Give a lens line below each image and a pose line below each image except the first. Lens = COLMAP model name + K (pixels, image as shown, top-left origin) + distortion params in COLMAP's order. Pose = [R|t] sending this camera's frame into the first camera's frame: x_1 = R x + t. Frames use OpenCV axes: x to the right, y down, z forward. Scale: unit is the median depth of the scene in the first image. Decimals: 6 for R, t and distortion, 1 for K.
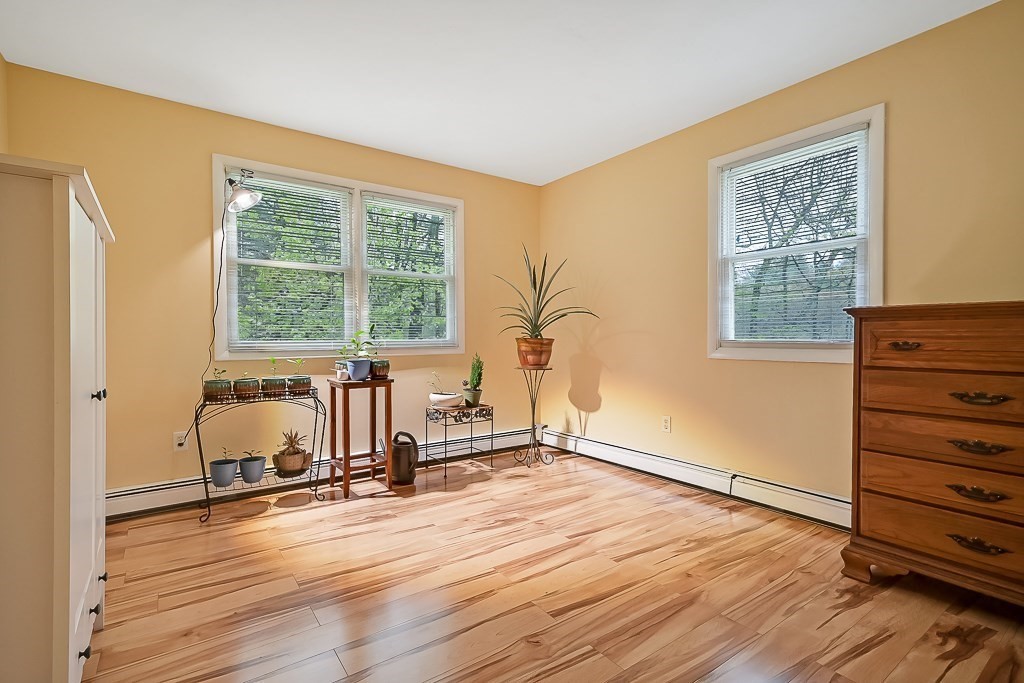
lens RADIAL K [[491.4, 0, 505.1], [0, 491.4, 336.3], [0, 0, 1]] dist [0.018863, -0.000106]
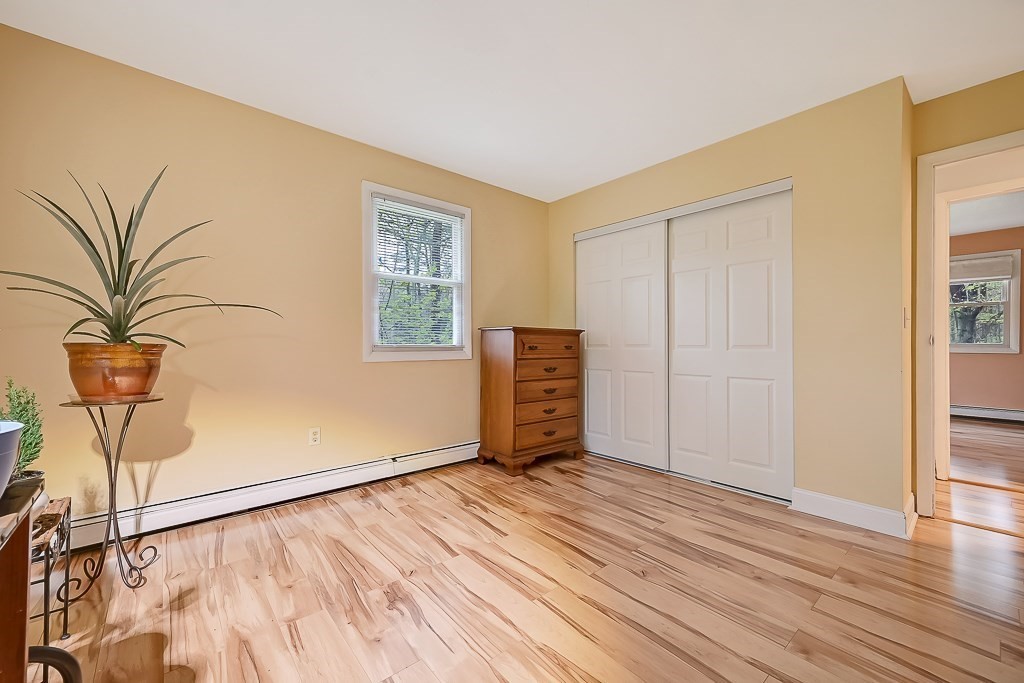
lens RADIAL K [[409.0, 0, 519.7], [0, 409.0, 339.9], [0, 0, 1]] dist [0.005841, 0.000275]
pose [[-0.110181, 0.013617, 0.993818, -0.631286], [-0.002974, 0.999897, -0.014030, 0.008494], [-0.993907, -0.004501, -0.110129, 0.918342]]
